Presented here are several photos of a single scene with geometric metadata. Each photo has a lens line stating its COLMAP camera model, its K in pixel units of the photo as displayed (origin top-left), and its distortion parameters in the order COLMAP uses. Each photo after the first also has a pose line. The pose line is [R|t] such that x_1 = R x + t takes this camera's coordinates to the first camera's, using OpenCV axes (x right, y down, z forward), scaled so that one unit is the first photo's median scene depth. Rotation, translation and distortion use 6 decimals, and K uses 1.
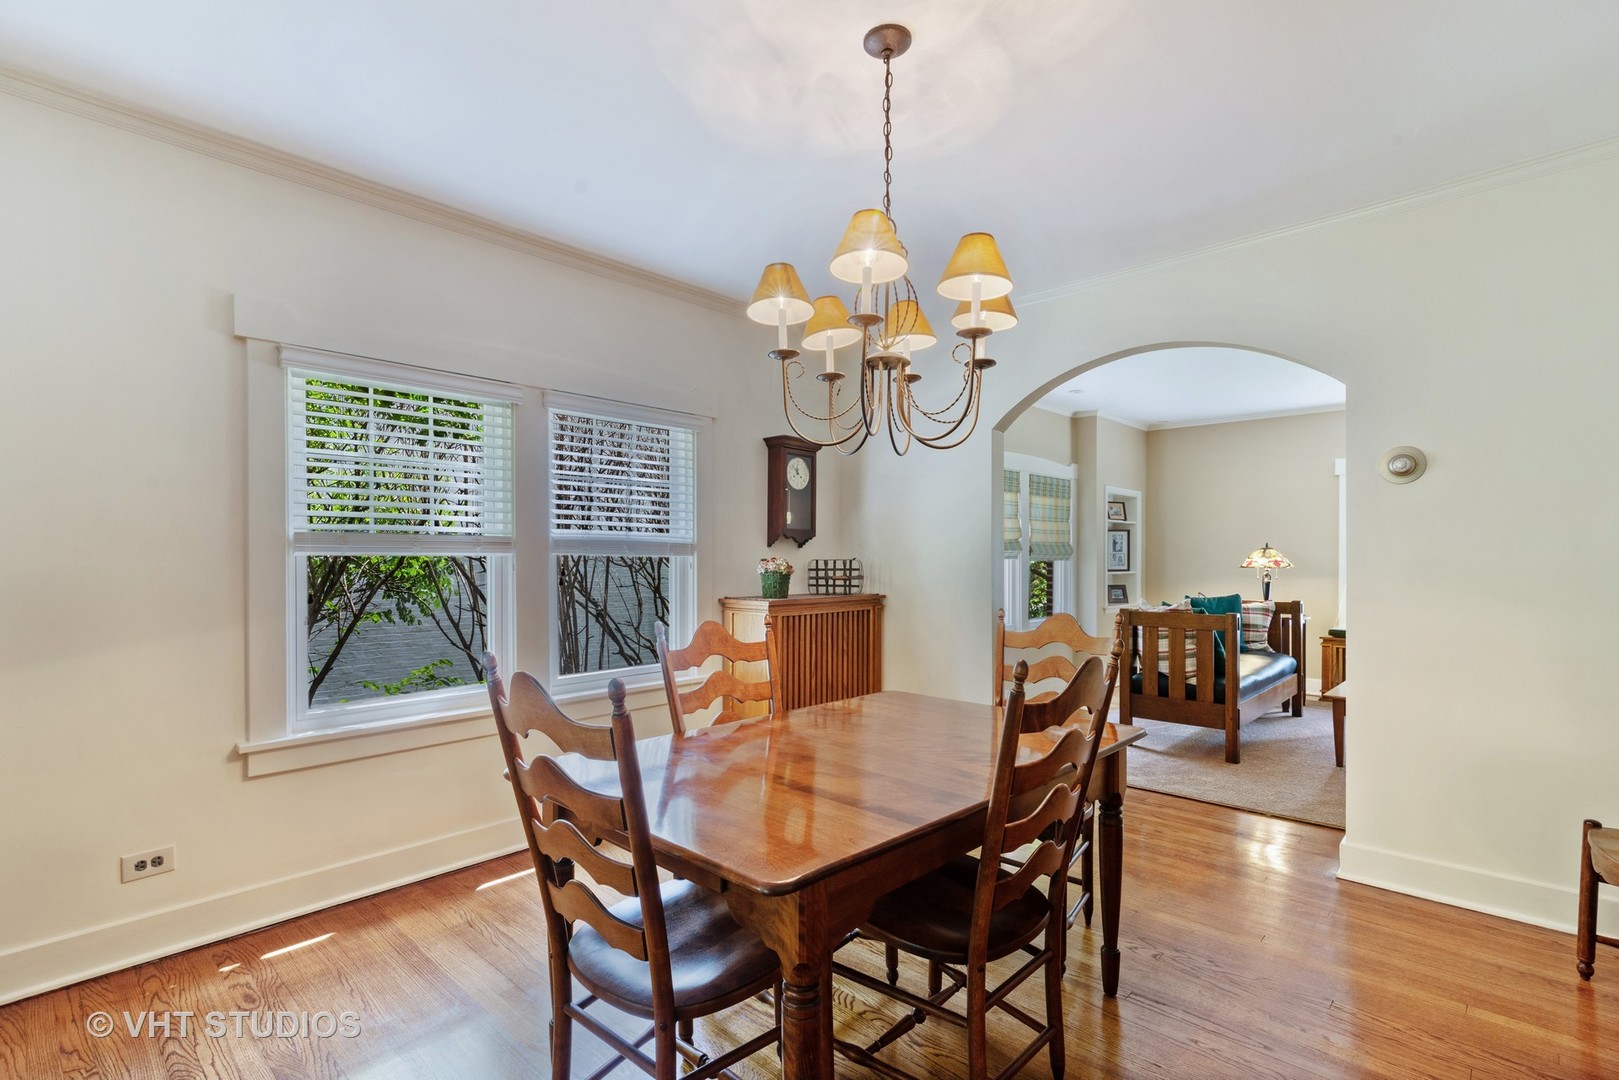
lens RADIAL K [[736.2, 0, 816.1], [0, 736.2, 556.2], [0, 0, 1]] dist [0.002135, 0.000267]
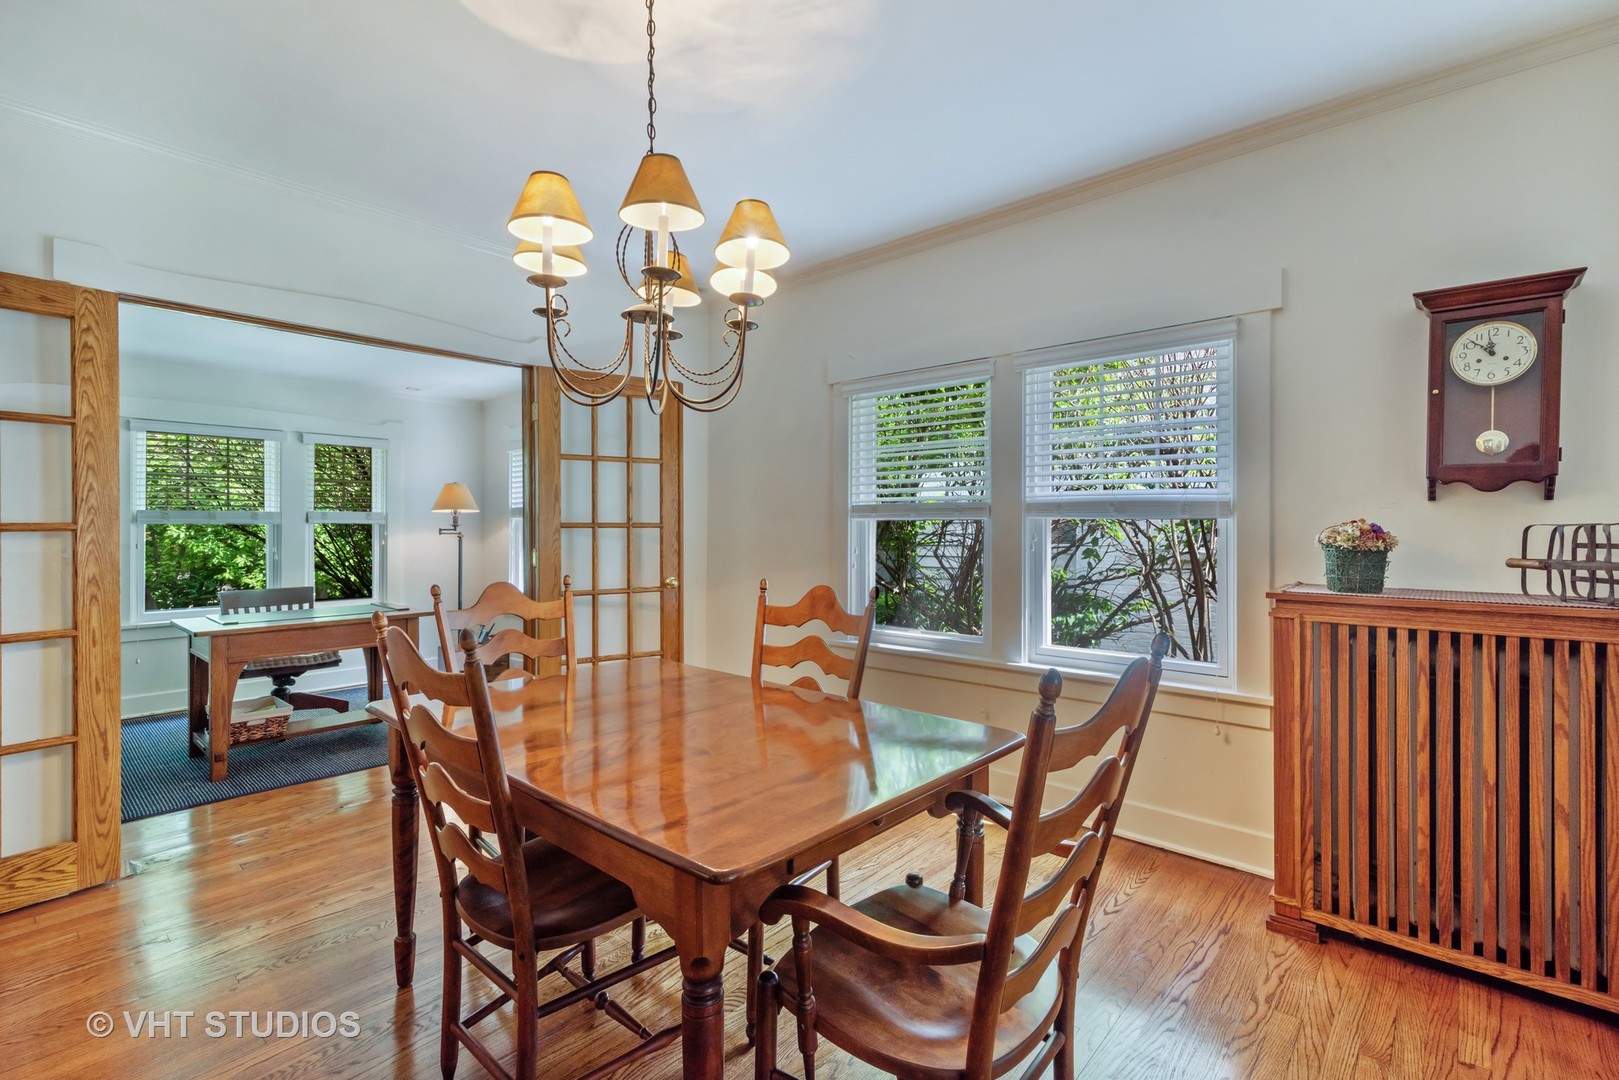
lens RADIAL K [[744.9, 0, 799.5], [0, 744.9, 530.9], [0, 0, 1]] dist [0.001407, 0.000197]
pose [[0.021815, 0.007557, -0.999733, 0.478953], [0.002842, 0.999967, 0.007621, 0.004143], [0.999758, -0.003007, 0.021793, 0.514568]]
